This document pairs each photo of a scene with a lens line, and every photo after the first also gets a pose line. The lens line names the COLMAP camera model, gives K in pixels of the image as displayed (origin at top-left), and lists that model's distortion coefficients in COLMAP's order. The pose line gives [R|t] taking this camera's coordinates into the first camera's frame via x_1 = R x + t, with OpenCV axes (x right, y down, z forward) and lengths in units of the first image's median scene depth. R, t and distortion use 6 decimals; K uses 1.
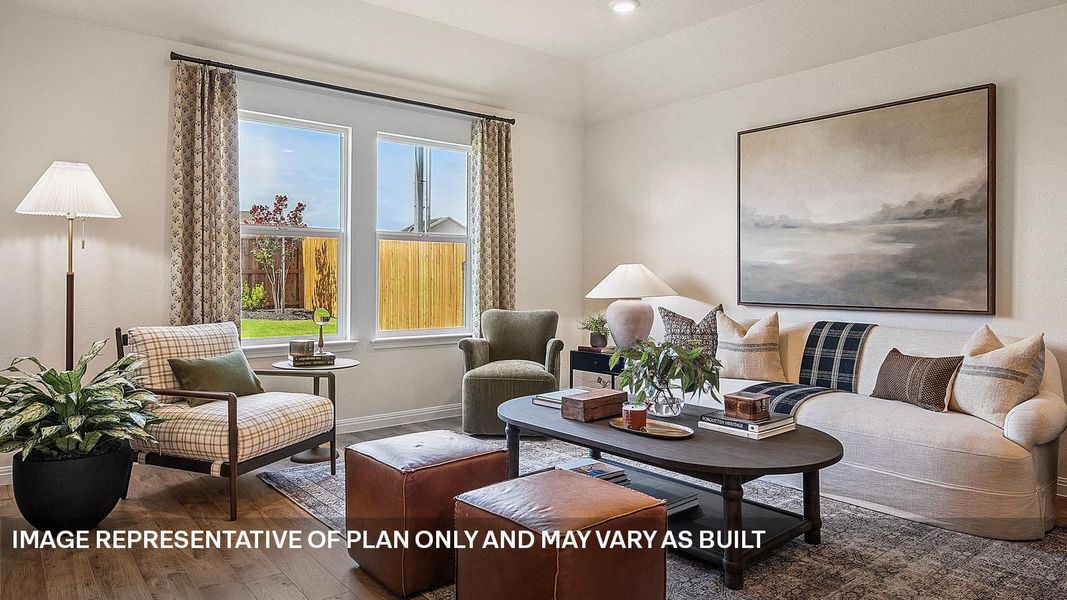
lens RADIAL K [[658.5, 0, 533.5], [0, 658.5, 277.5], [0, 0, 1]] dist [0.005577, -0.004505]
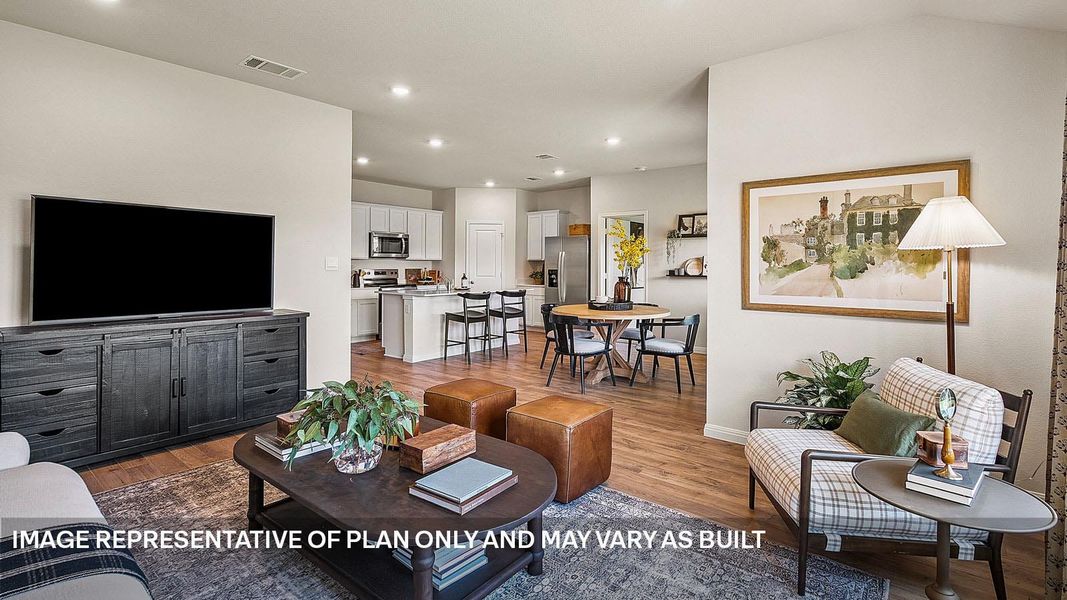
lens RADIAL K [[493.4, 0, 529.6], [0, 493.4, 271.6], [0, 0, 1]] dist [-0.000755, -0.000179]
pose [[-0.982887, -0.005816, -0.184120, 0.075163], [-0.008916, 0.999832, 0.016013, -0.049681], [0.183996, 0.017380, -0.982773, 1.315338]]
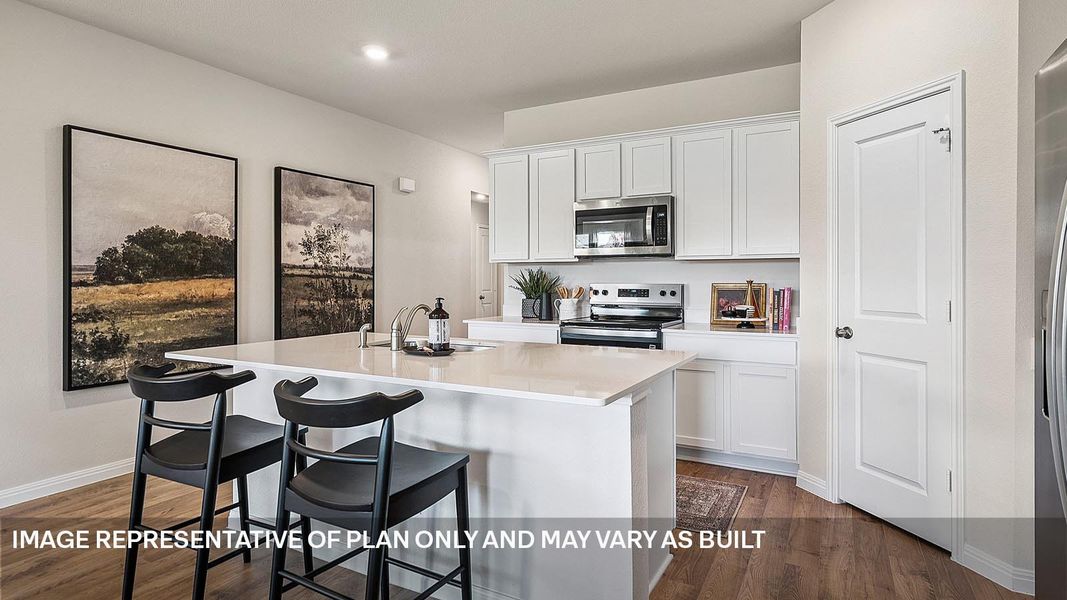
lens RADIAL K [[558.9, 0, 537.4], [0, 558.9, 277.5], [0, 0, 1]] dist [-0.002311, 0.003159]
pose [[-0.371577, -0.000427, 0.928402, -0.628724], [0.004634, 0.999987, 0.002314, -0.035363], [-0.928391, 0.005162, -0.371570, -0.410461]]
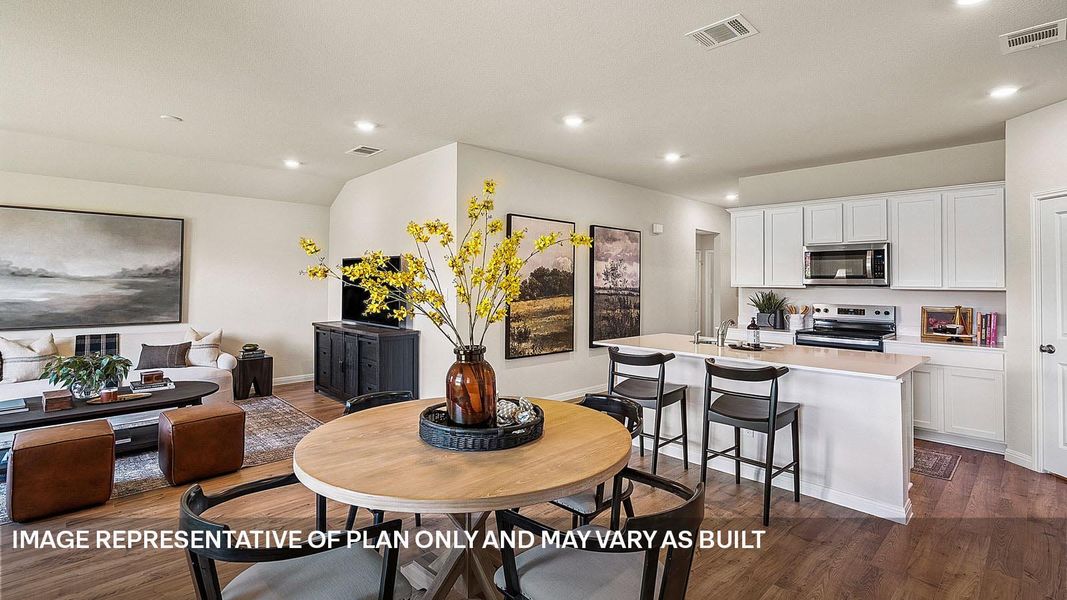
lens RADIAL K [[493.4, 0, 534.7], [0, 493.4, 272.8], [0, 0, 1]] dist [-0.000755, -0.000179]
pose [[-0.075490, 0.015530, 0.997026, -0.928023], [-0.004661, 0.999862, -0.015927, -0.080127], [-0.997136, -0.005850, -0.075407, -0.051733]]
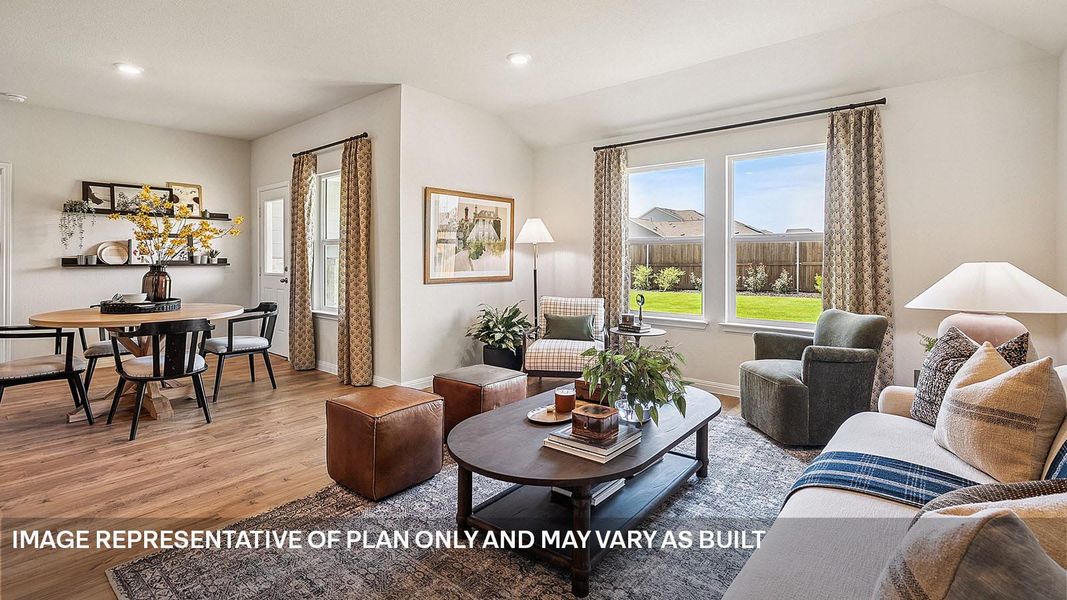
lens RADIAL K [[506.9, 0, 539.7], [0, 506.9, 255.3], [0, 0, 1]] dist [0.005139, 0.000302]
pose [[0.184078, -0.010955, -0.982851, 0.745584], [-0.003666, 0.999923, -0.011832, -0.025659], [0.982905, 0.005781, 0.184024, 0.564967]]
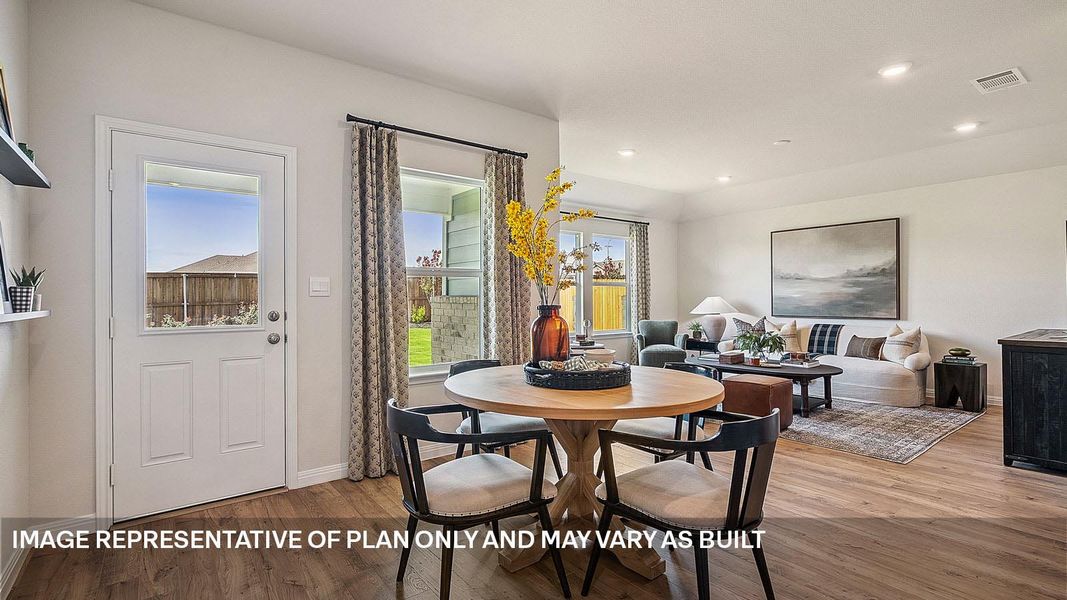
lens RADIAL K [[493.4, 0, 533.6], [0, 493.4, 300.9], [0, 0, 1]] dist [-0.000755, -0.000179]
pose [[0.999575, -0.008870, -0.027784, -0.450064], [0.009008, 0.999948, 0.004844, -0.024439], [0.027740, -0.005092, 0.999602, -0.641424]]
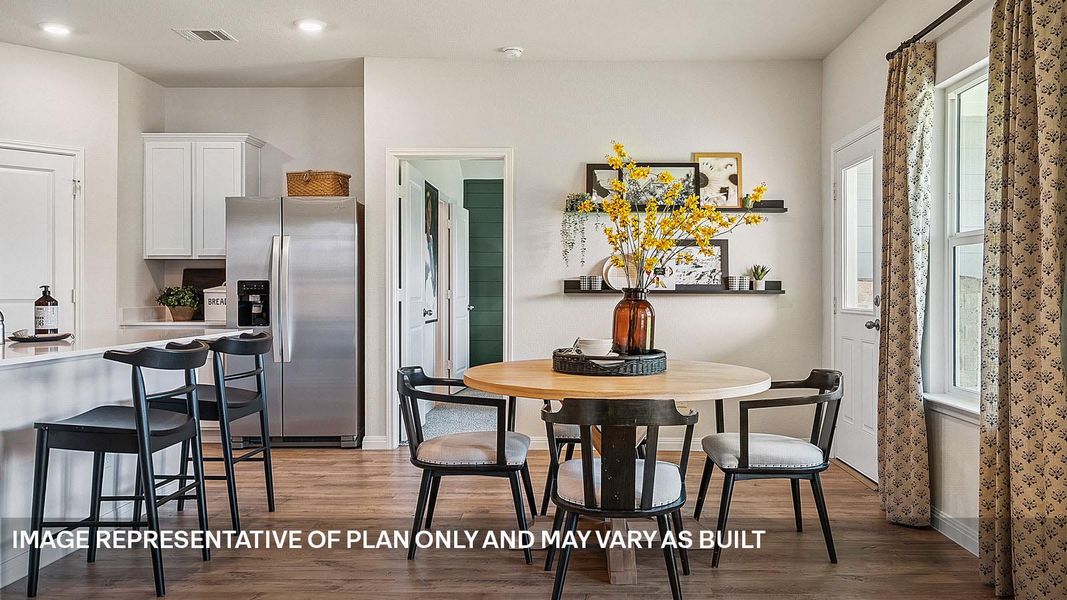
lens RADIAL K [[814.4, 0, 570.1], [0, 814.4, 293.1], [0, 0, 1]] dist [0.017024, 0.001975]
pose [[-0.639491, -0.004427, -0.768786, 0.312924], [-0.009206, 0.999956, 0.001900, -0.010066], [0.768743, 0.008293, -0.639504, 0.512841]]
